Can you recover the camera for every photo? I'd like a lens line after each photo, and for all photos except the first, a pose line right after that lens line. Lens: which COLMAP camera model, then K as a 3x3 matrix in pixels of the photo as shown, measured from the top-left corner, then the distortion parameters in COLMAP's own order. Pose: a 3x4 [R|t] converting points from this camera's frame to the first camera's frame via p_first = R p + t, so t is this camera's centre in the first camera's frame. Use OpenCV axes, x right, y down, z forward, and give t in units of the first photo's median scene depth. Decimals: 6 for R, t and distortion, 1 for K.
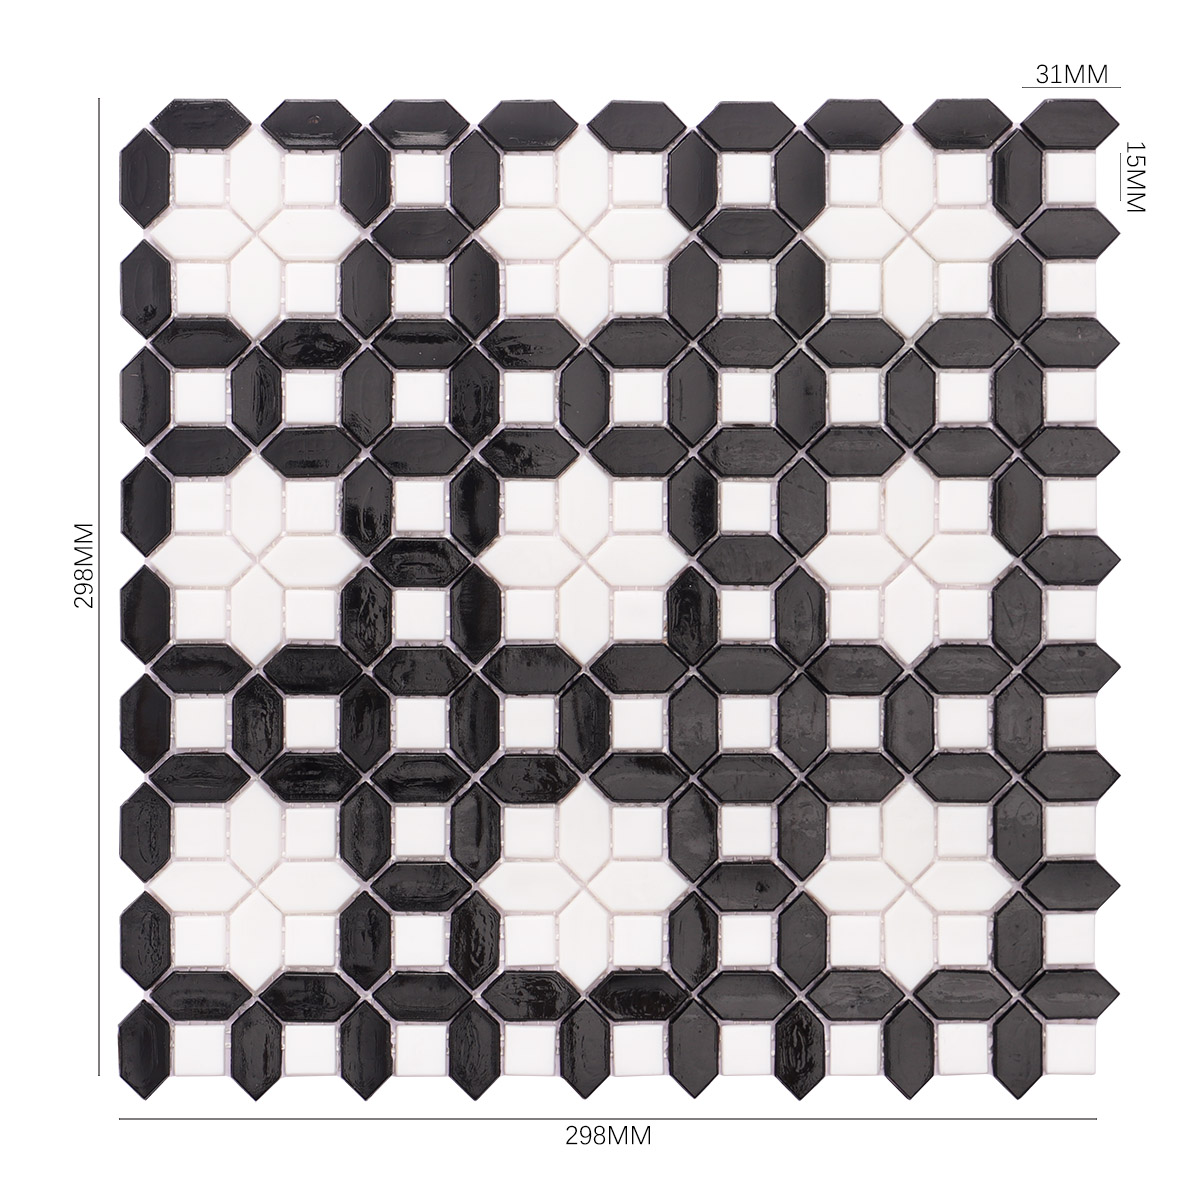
lens RADIAL K [[2973.0, 0, 600.0], [0, 2973.0, 600.0], [0, 0, 1]] dist [0.025580, -0.247311]
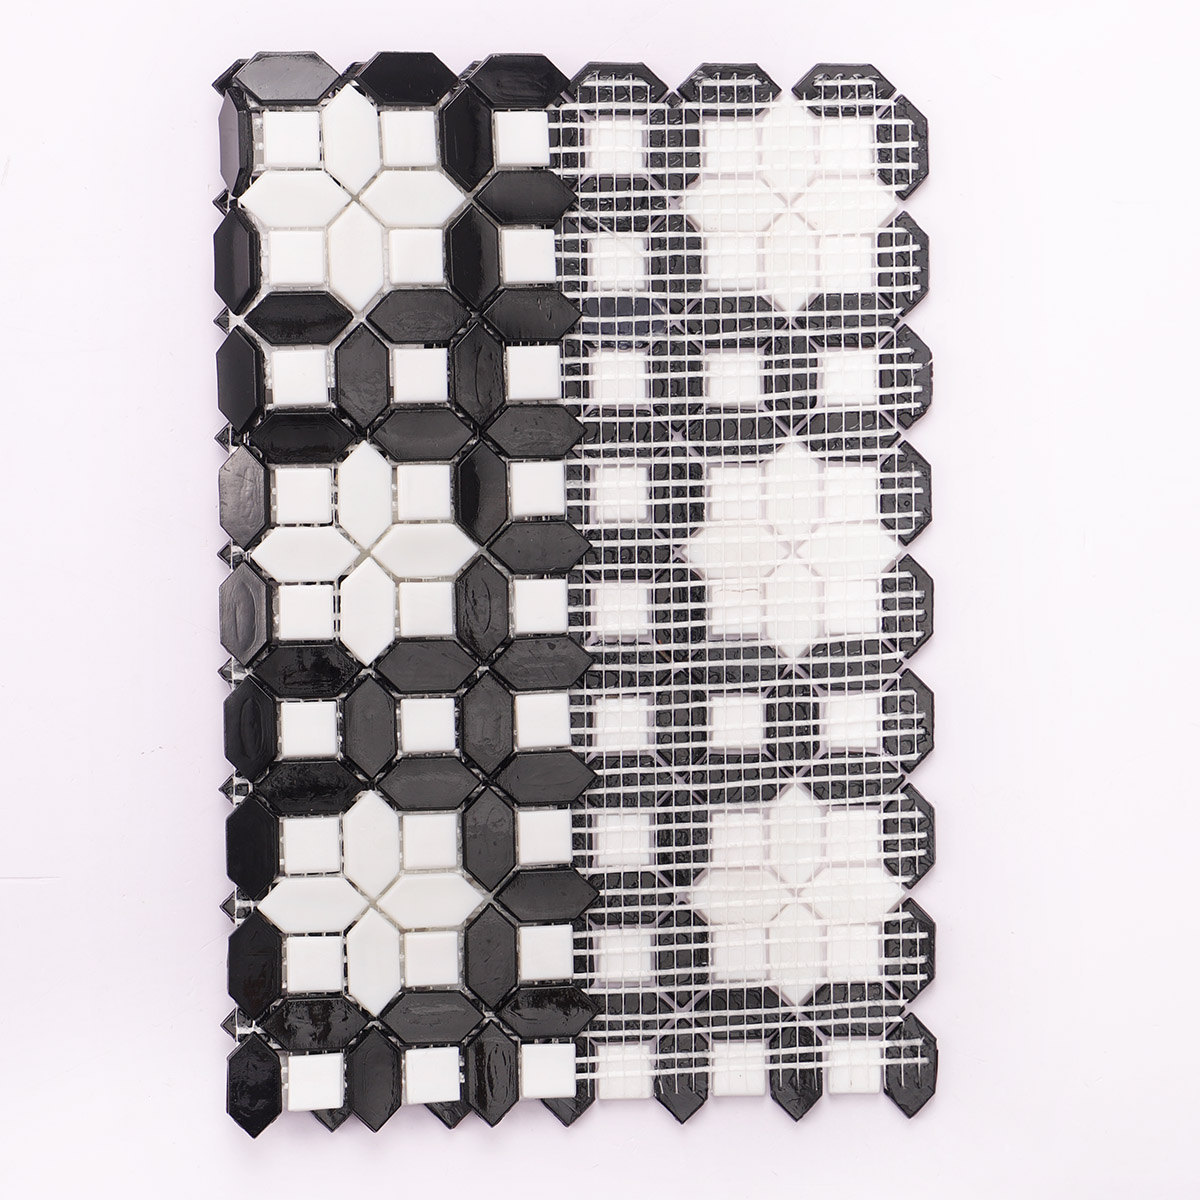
lens RADIAL K [[3201.5, 0, 599.7], [0, 3201.5, 627.8], [0, 0, 1]] dist [0.380803, -0.189666]
pose [[0.984352, -0.021074, 0.174949, -0.242339], [0.019309, 0.999744, 0.011783, -0.000496], [-0.175152, -0.008221, 0.984507, -0.007796]]
